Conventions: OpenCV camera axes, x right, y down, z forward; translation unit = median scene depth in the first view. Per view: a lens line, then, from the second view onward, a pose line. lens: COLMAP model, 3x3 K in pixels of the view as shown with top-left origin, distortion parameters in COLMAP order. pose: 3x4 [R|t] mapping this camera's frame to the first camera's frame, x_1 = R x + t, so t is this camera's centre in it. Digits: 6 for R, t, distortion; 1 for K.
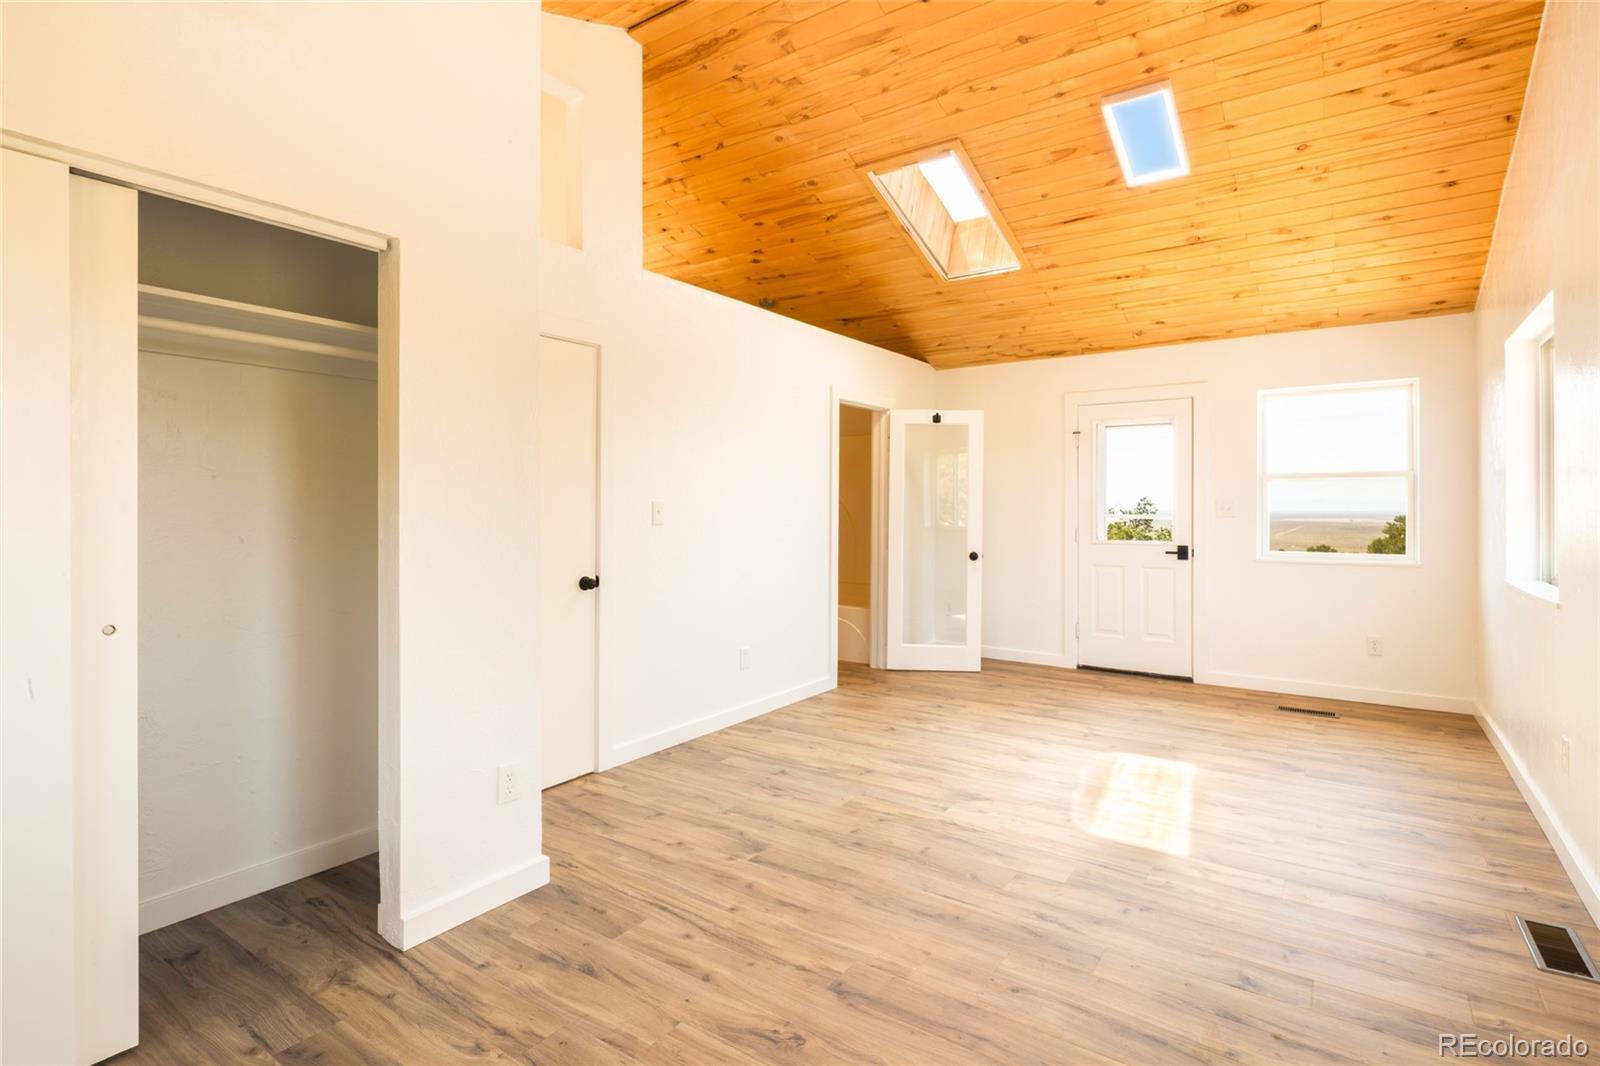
lens RADIAL K [[796.5, 0, 808.1], [0, 796.5, 477.4], [0, 0, 1]] dist [0.000014, -0.001419]
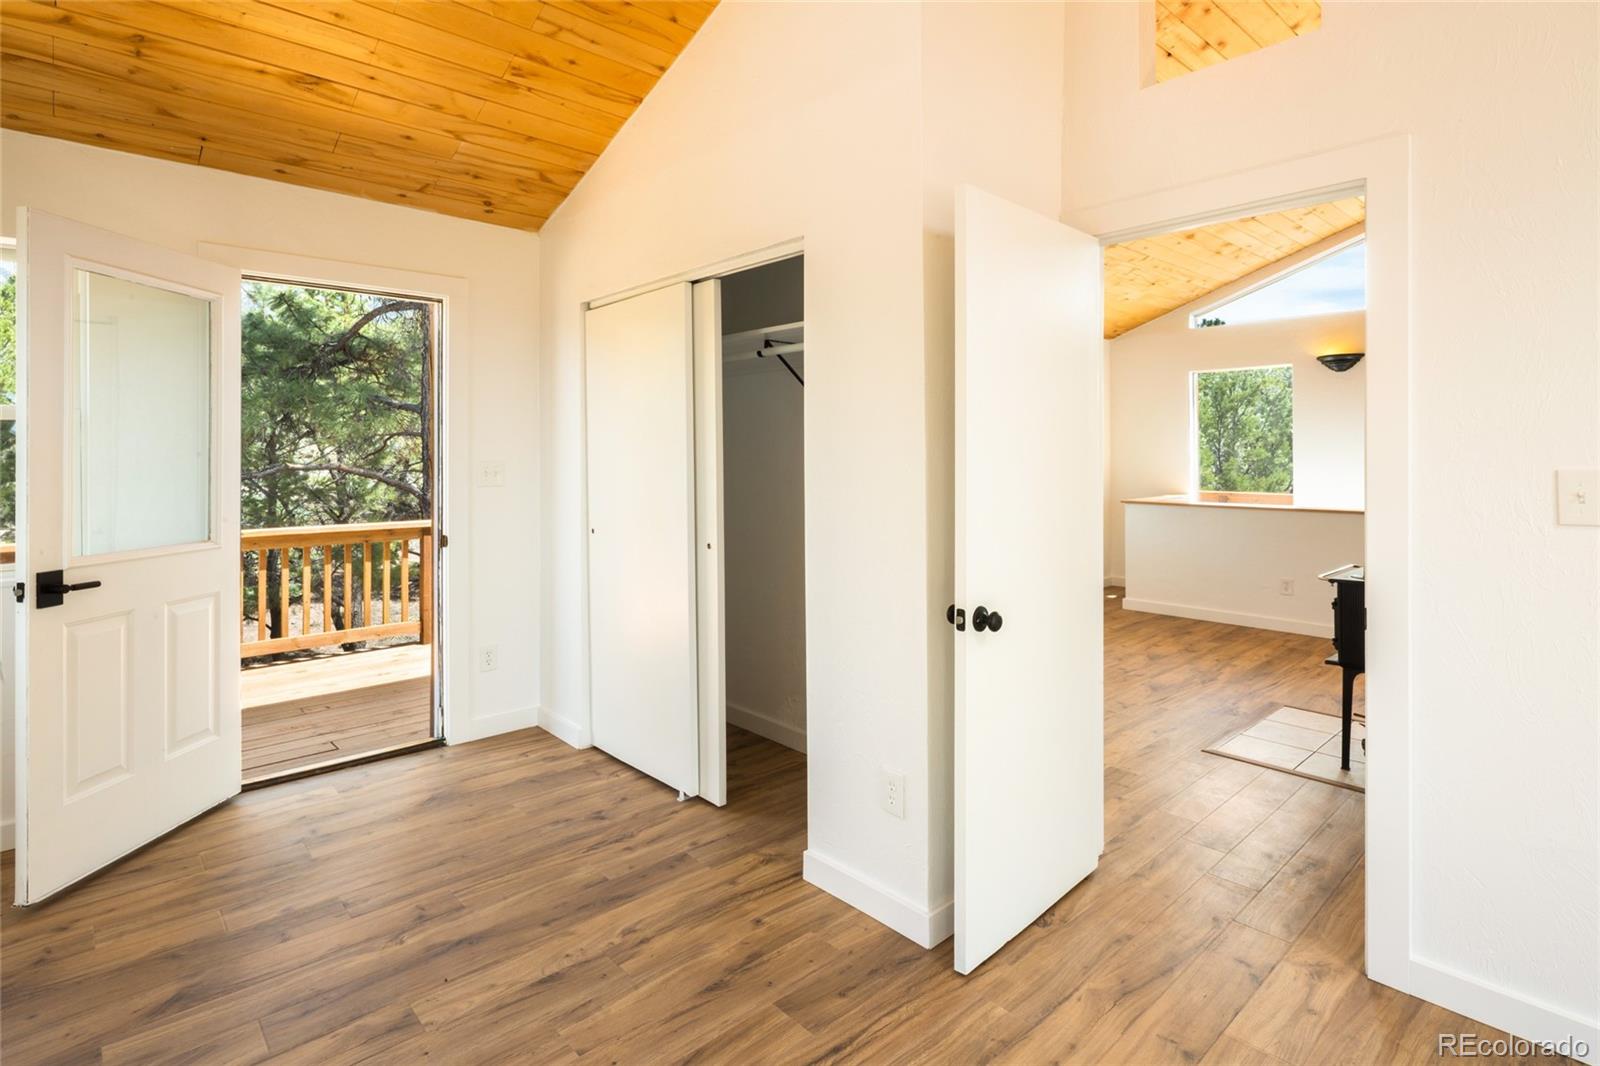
lens RADIAL K [[803.5, 0, 803.9], [0, 803.5, 450.2], [0, 0, 1]] dist [0.000749, -0.001649]
pose [[-0.221319, -0.003732, -0.975194, 0.500242], [0.034945, 0.999320, -0.011755, 0.010817], [0.974575, -0.036680, -0.221038, 1.088782]]
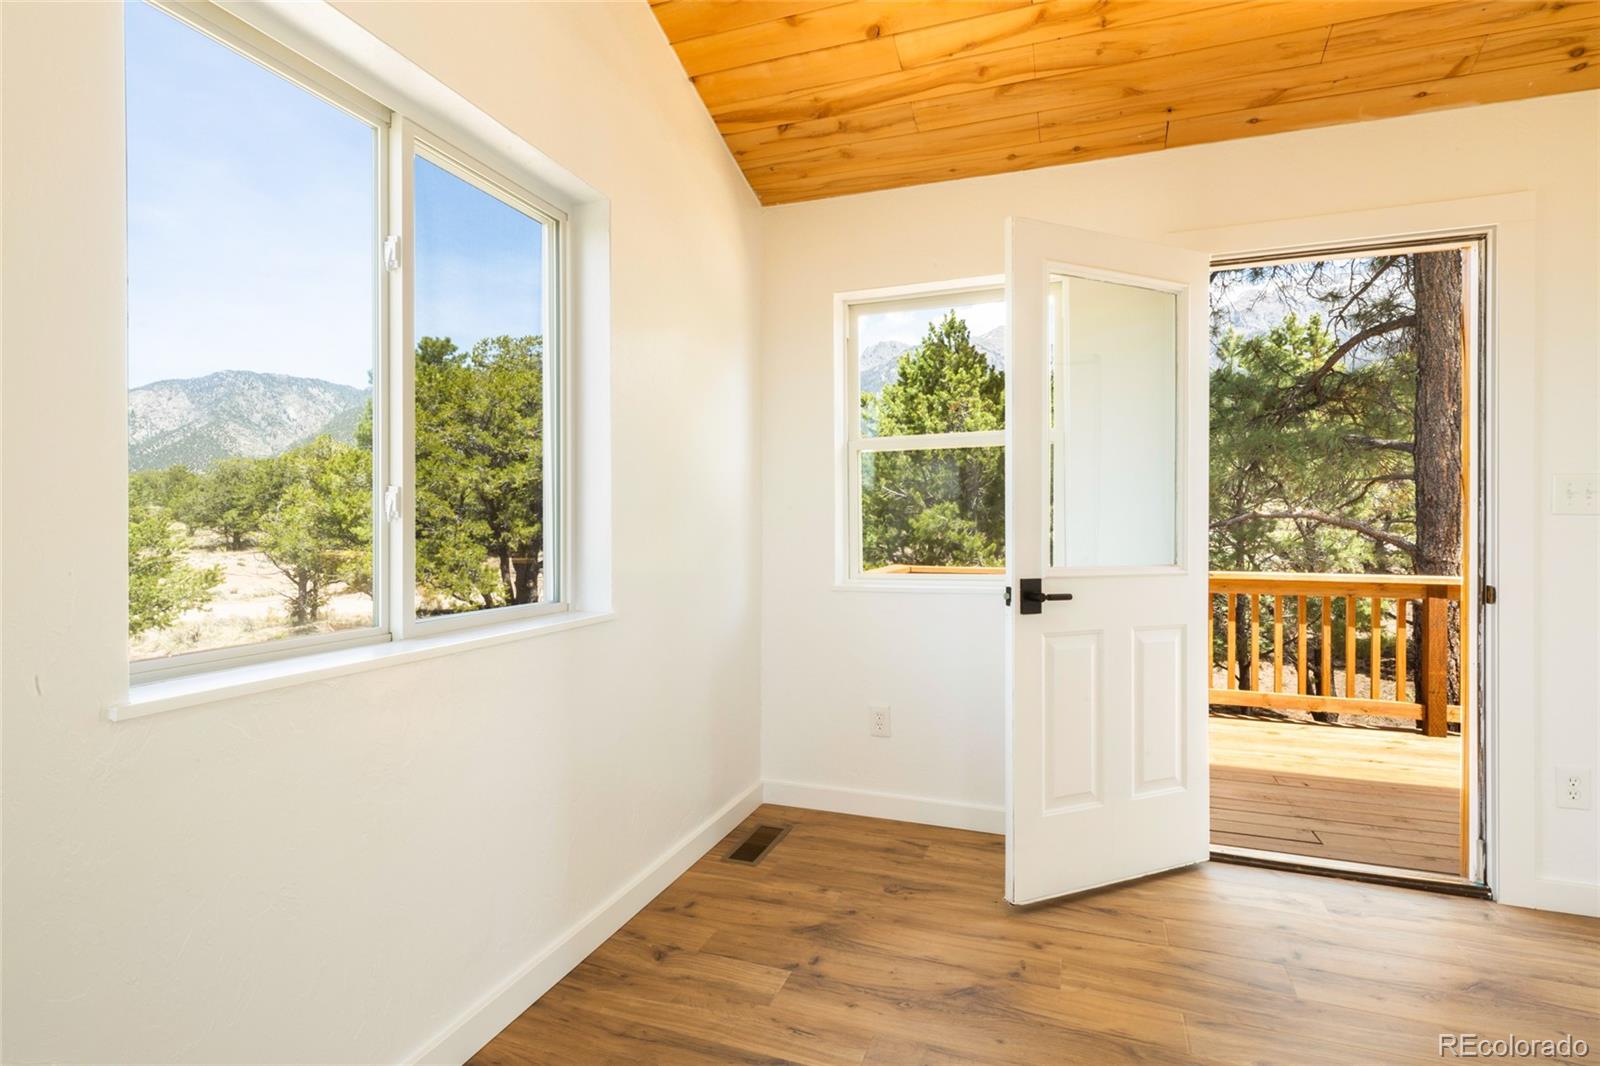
lens RADIAL K [[781.3, 0, 801.3], [0, 781.3, 521.4], [0, 0, 1]] dist [-0.000326, -0.001350]
pose [[-0.968154, 0.000684, -0.250354, 0.277033], [0.008764, 0.999476, -0.031159, 0.067249], [0.250202, -0.032361, -0.967653, 0.844695]]
